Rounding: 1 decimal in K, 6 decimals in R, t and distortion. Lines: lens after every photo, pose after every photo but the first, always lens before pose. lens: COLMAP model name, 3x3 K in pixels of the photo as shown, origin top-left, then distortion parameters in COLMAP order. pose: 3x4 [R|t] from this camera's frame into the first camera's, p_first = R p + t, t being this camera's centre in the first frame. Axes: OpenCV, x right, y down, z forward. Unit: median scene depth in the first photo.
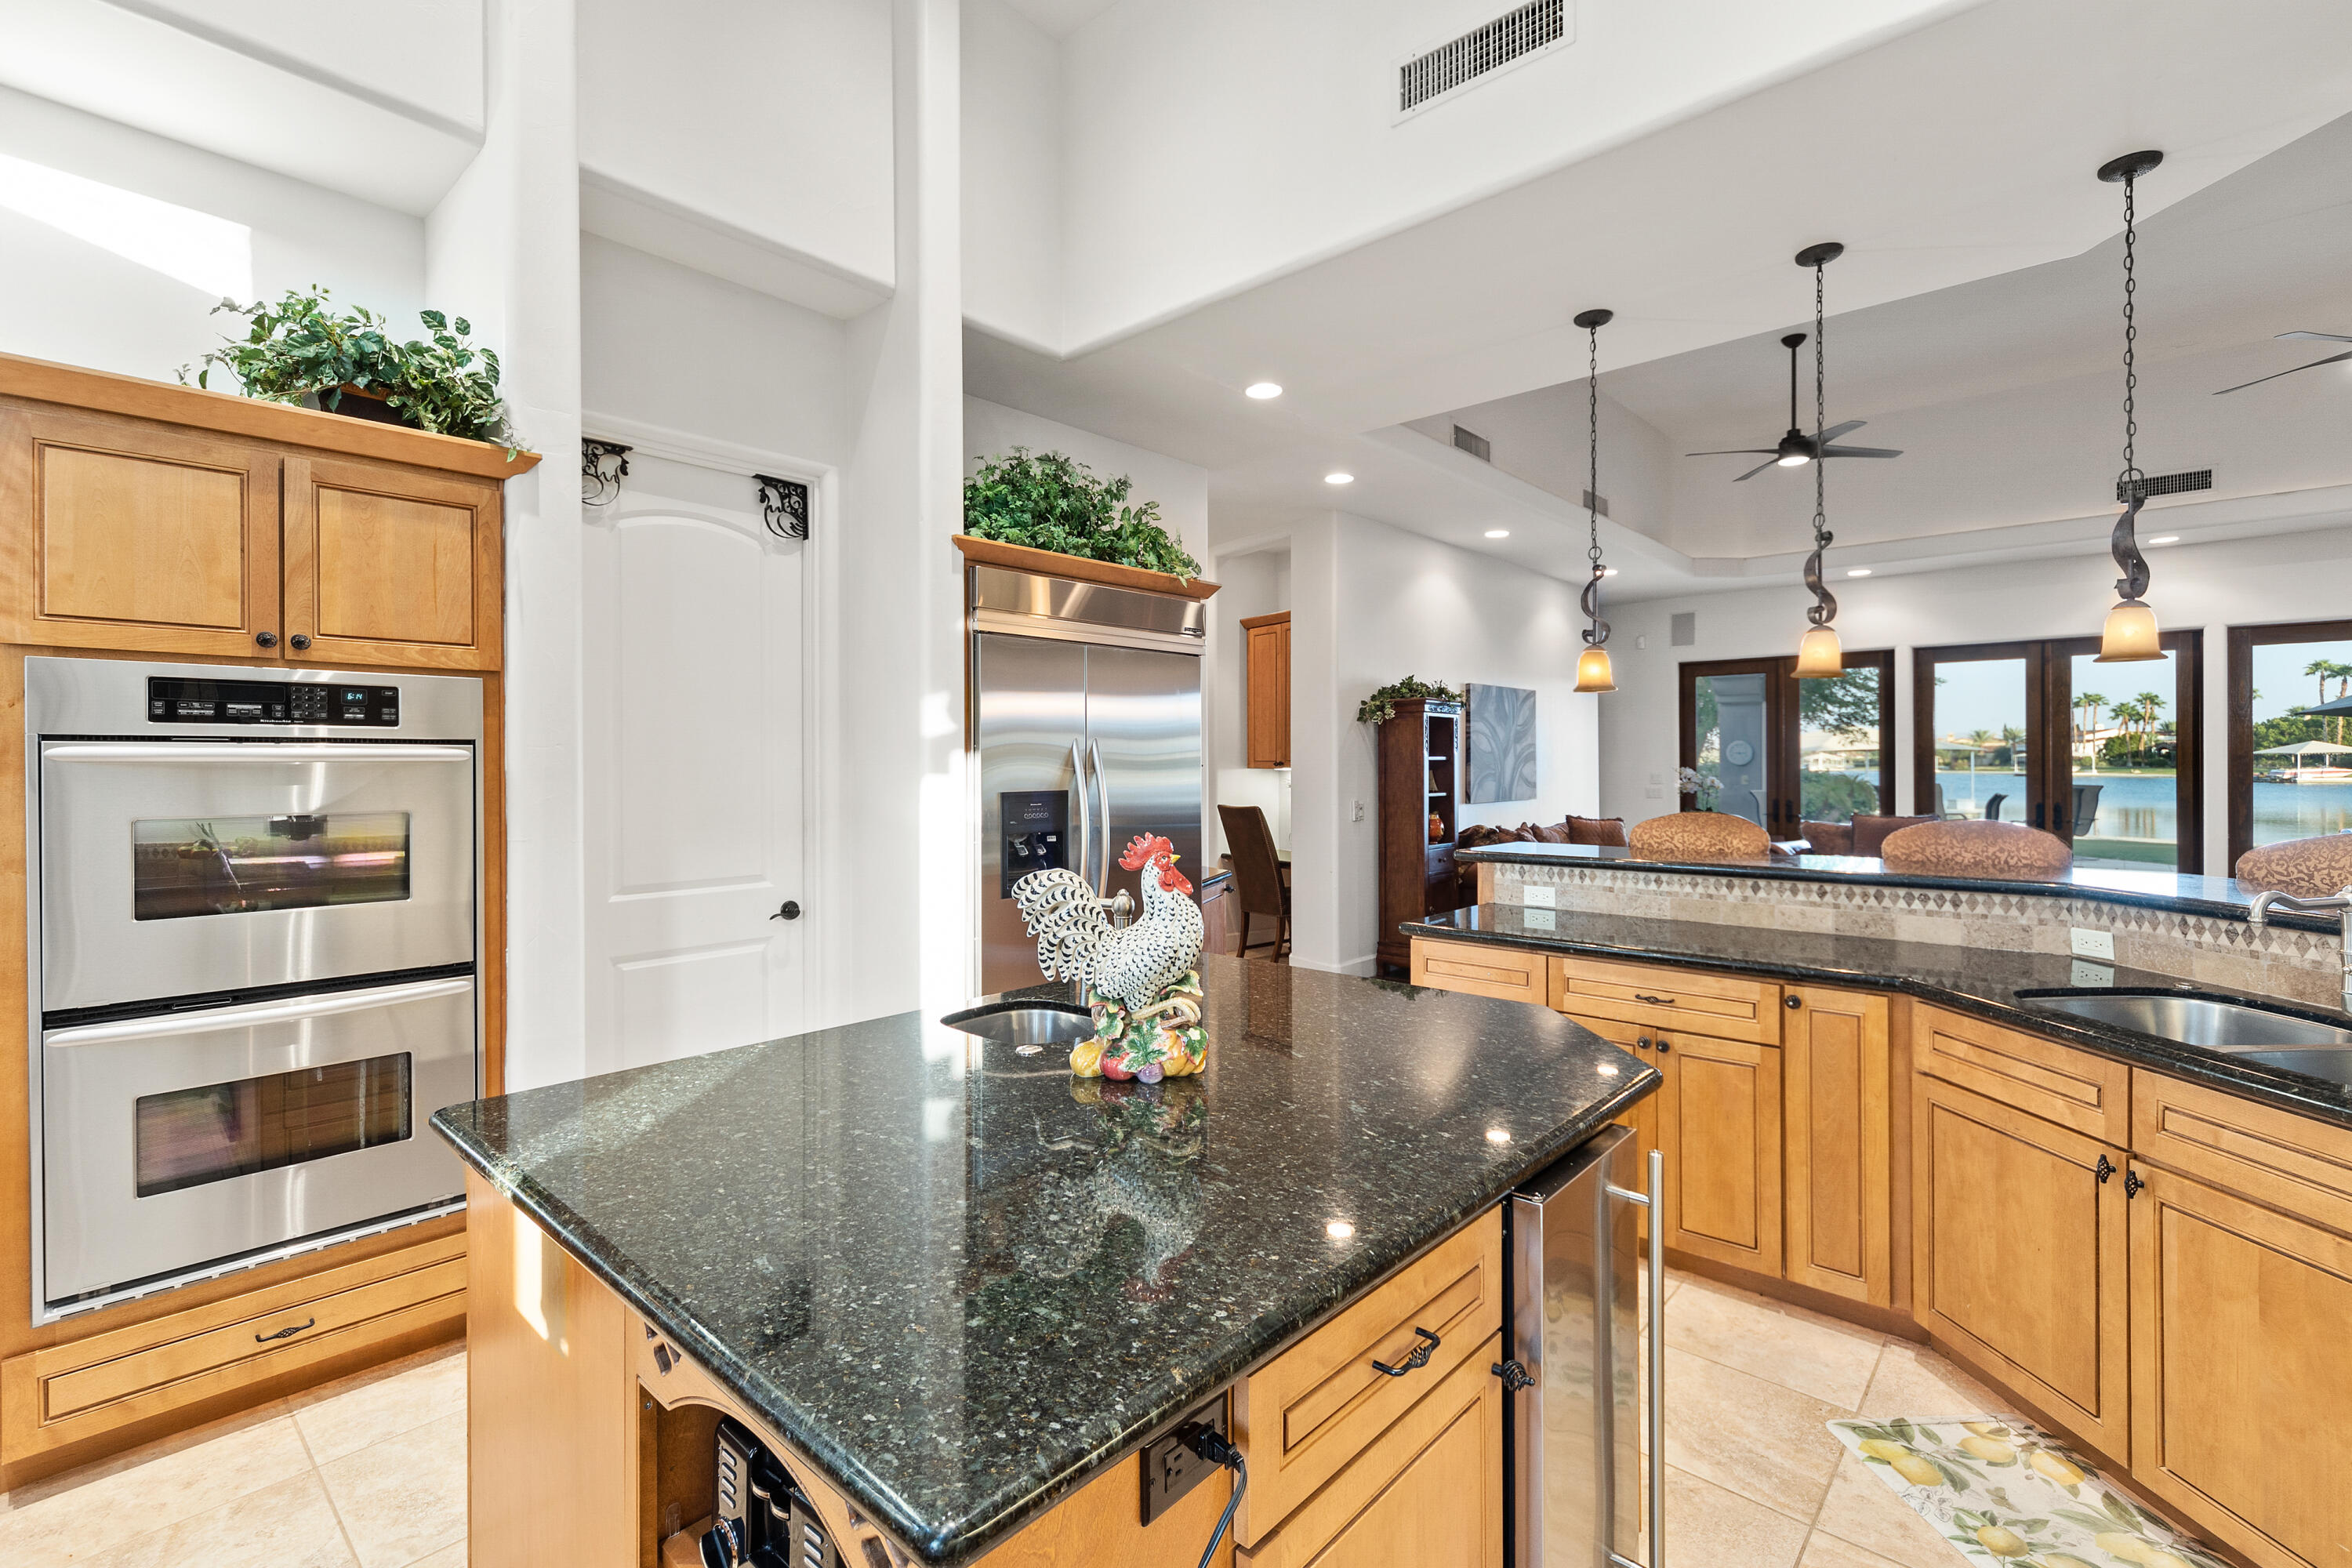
lens RADIAL K [[1047.1, 0, 1164.8], [0, 1047.1, 768.3], [0, 0, 1]] dist [0.003791, 0.000545]
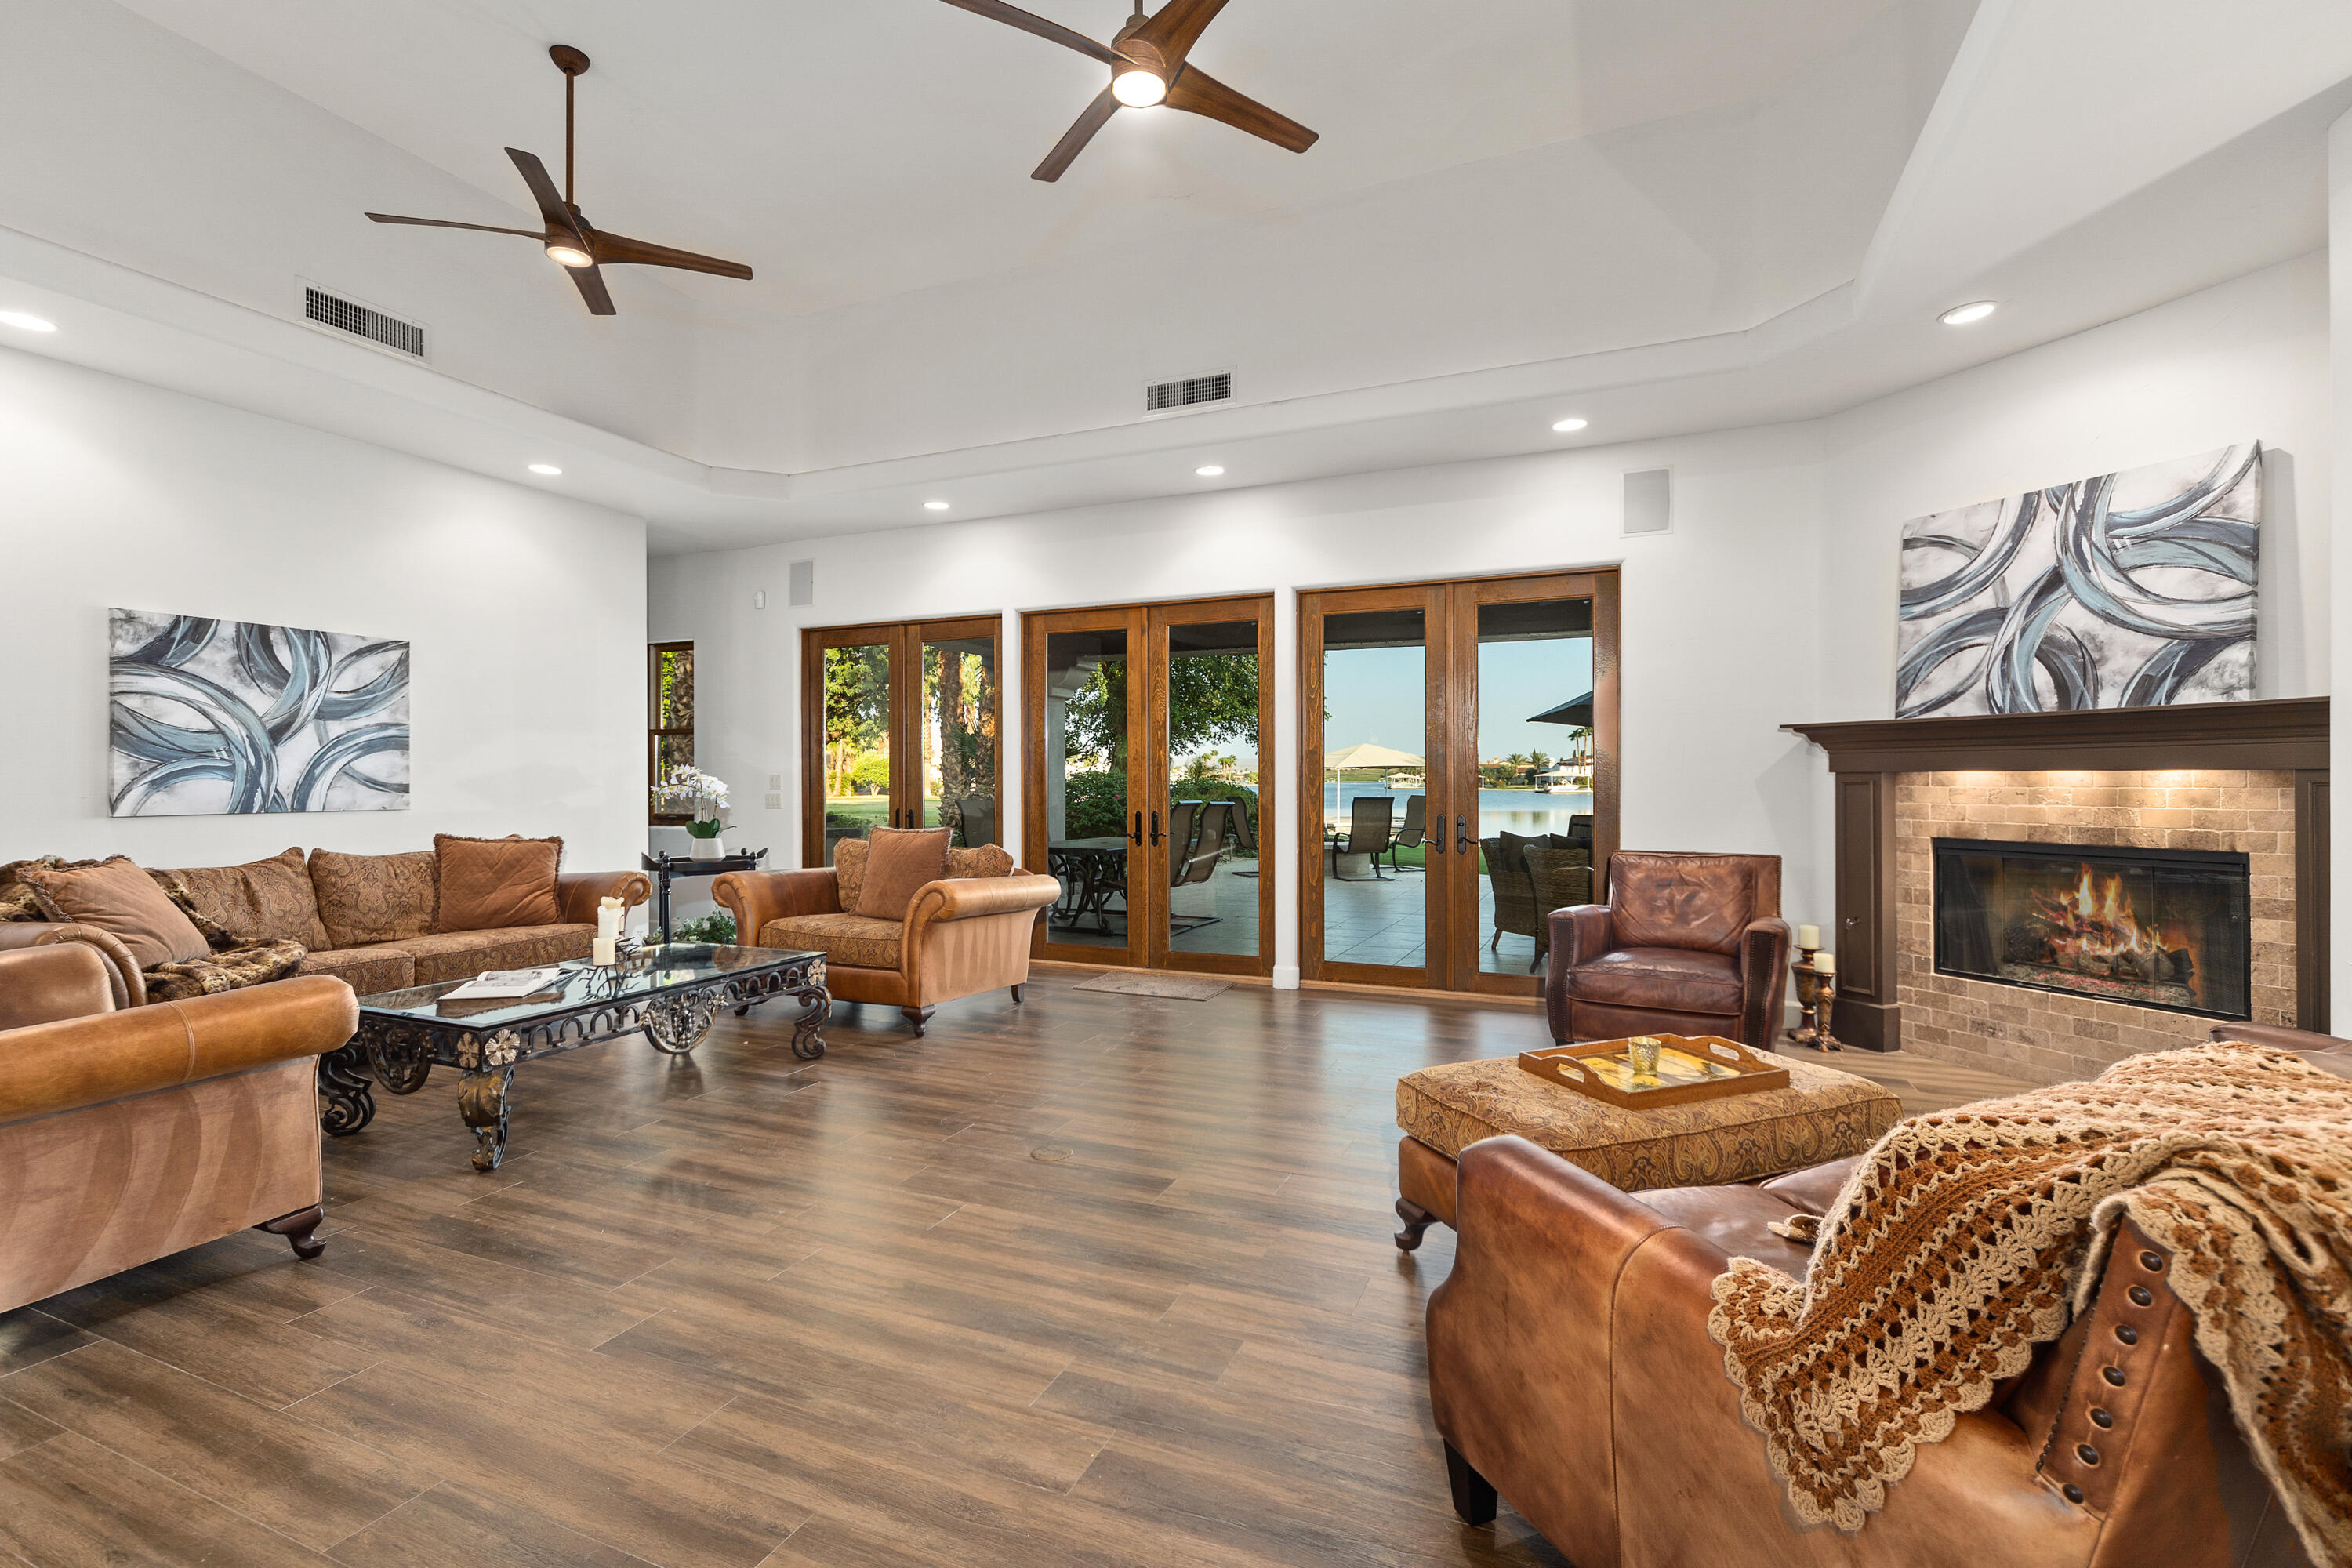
lens RADIAL K [[1048.0, 0, 1176.0], [0, 1048.0, 784.0], [0, 0, 1]] dist [-0.000454, -0.000117]
pose [[0.943926, 0.003082, 0.330142, 1.402170], [-0.002408, 0.999994, -0.002452, 0.032542], [-0.330148, 0.001519, 0.943928, 0.584783]]
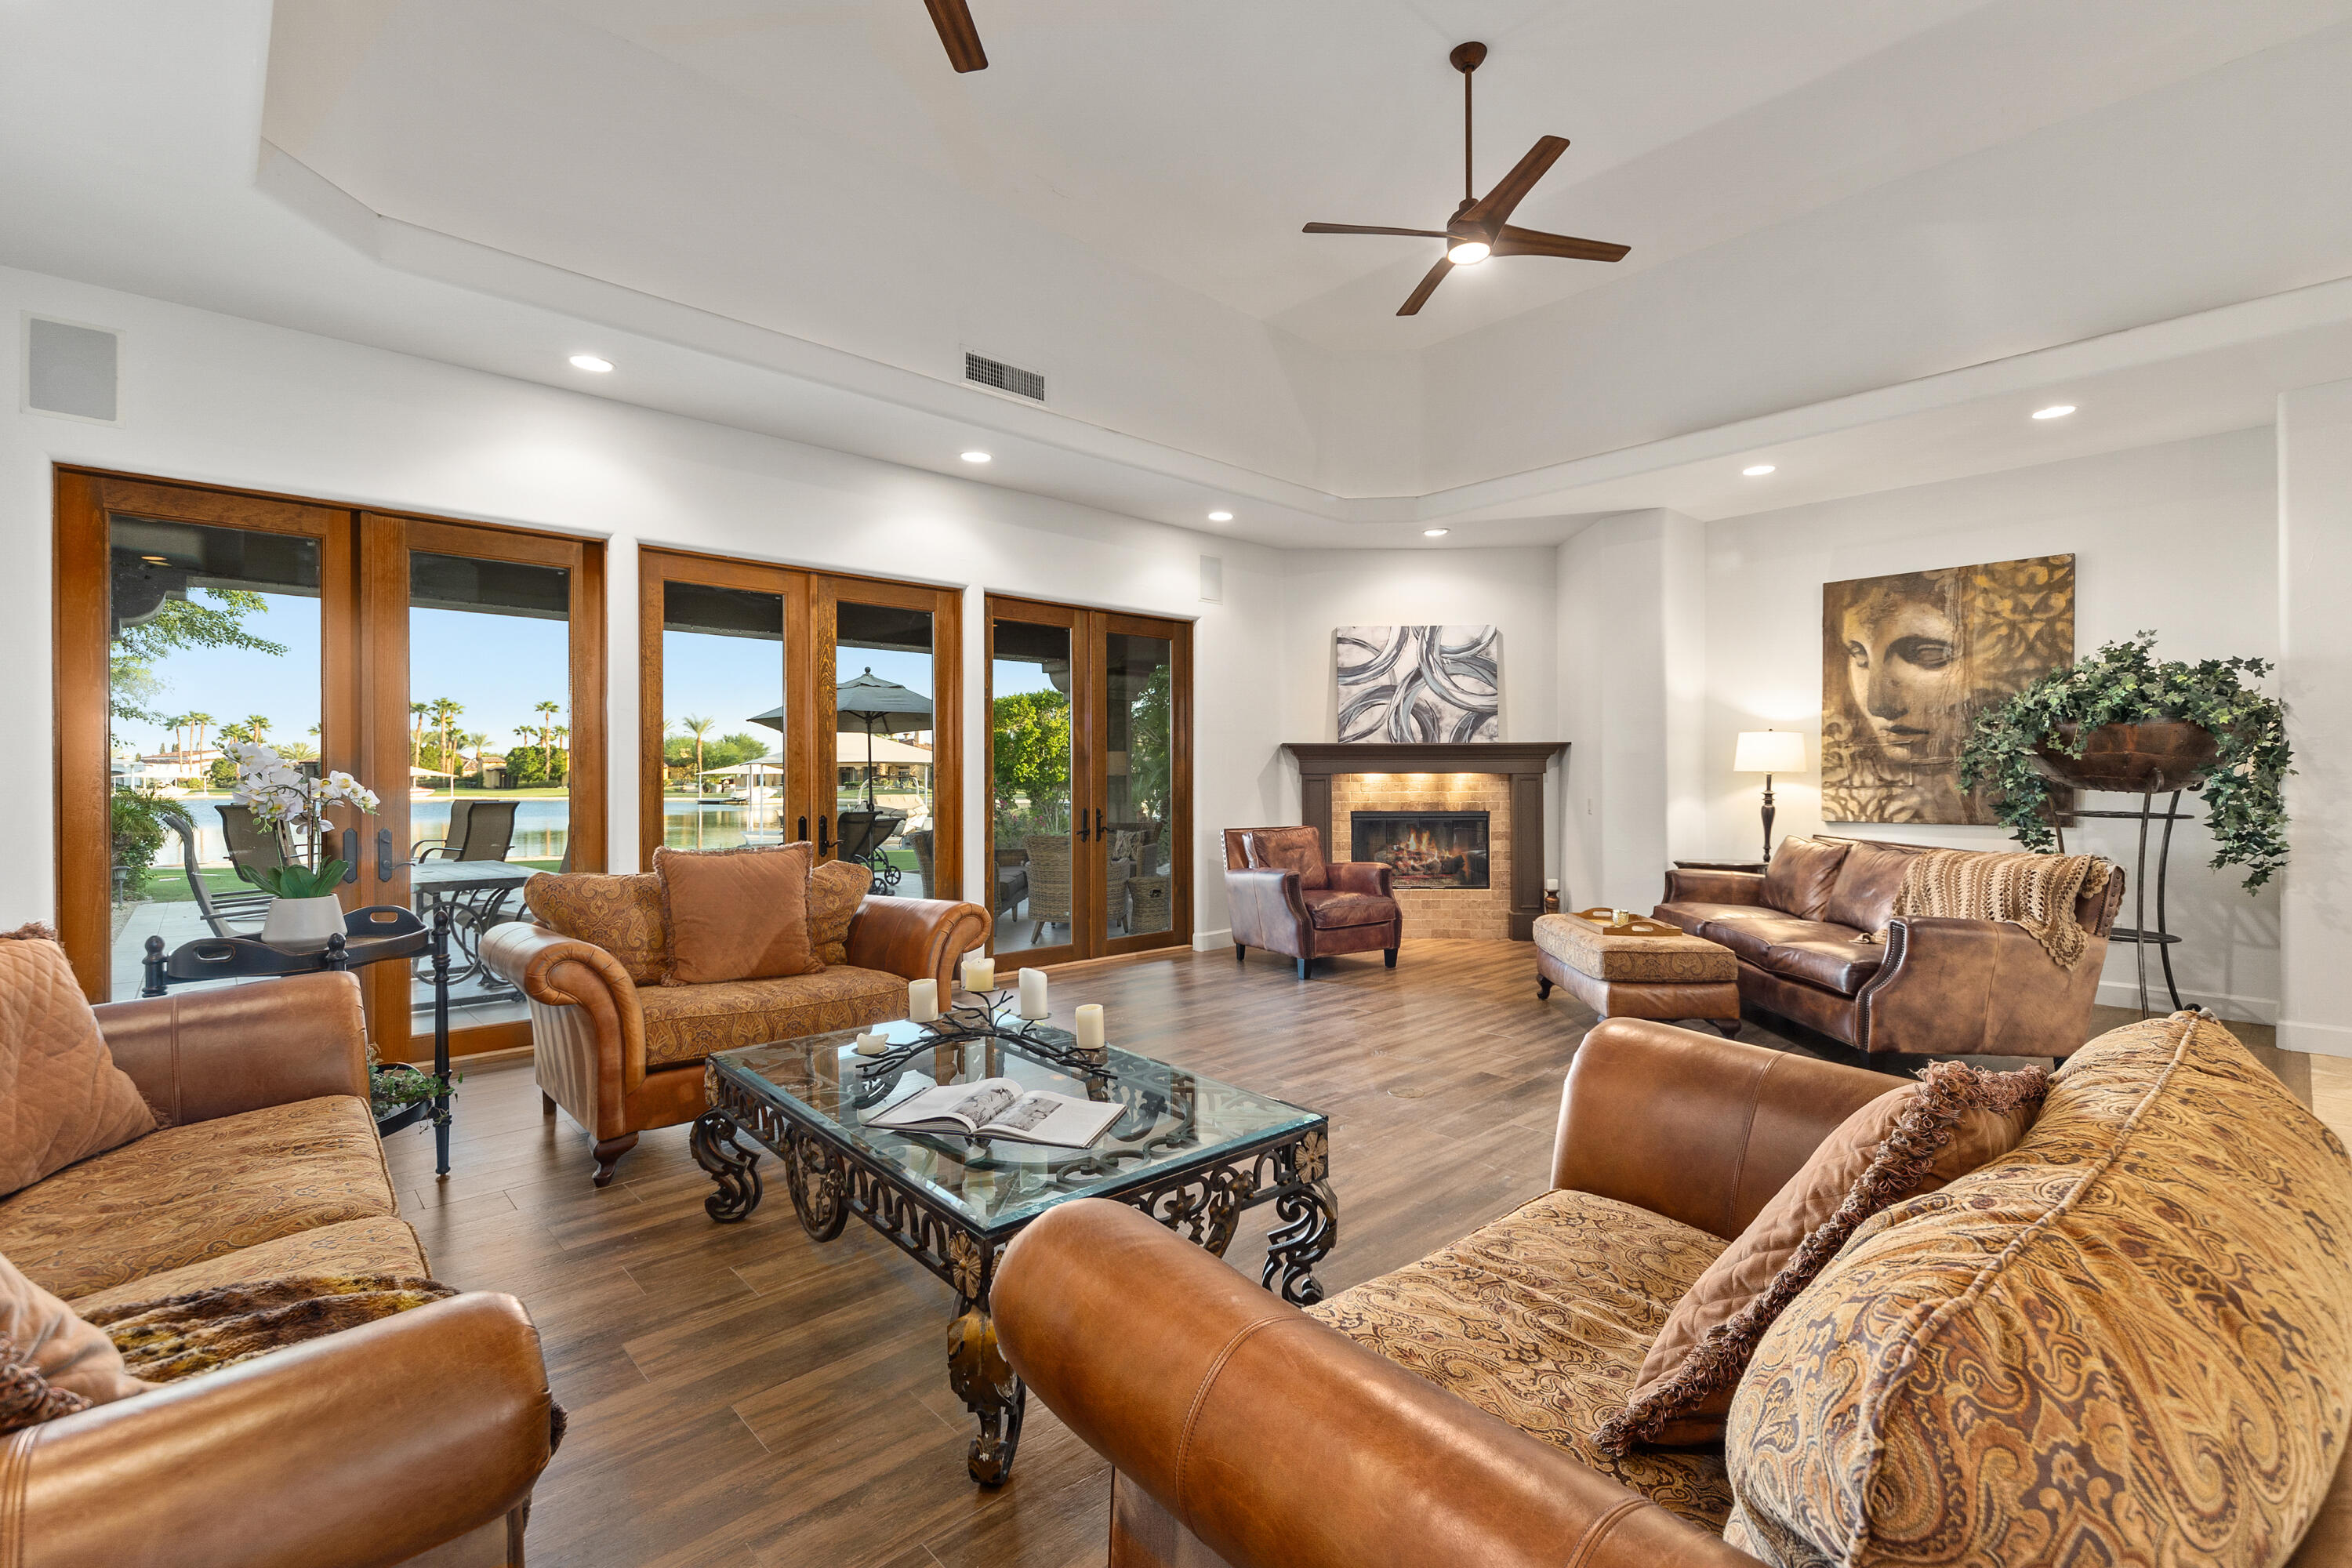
lens RADIAL K [[1036.9, 0, 1166.5], [0, 1036.9, 782.2], [0, 0, 1]] dist [0.001044, 0.000056]
pose [[0.081537, 0.002333, 0.996668, 0.481386], [0.006738, 0.999973, -0.002892, 0.034000], [-0.996648, 0.006951, 0.081519, 1.680854]]
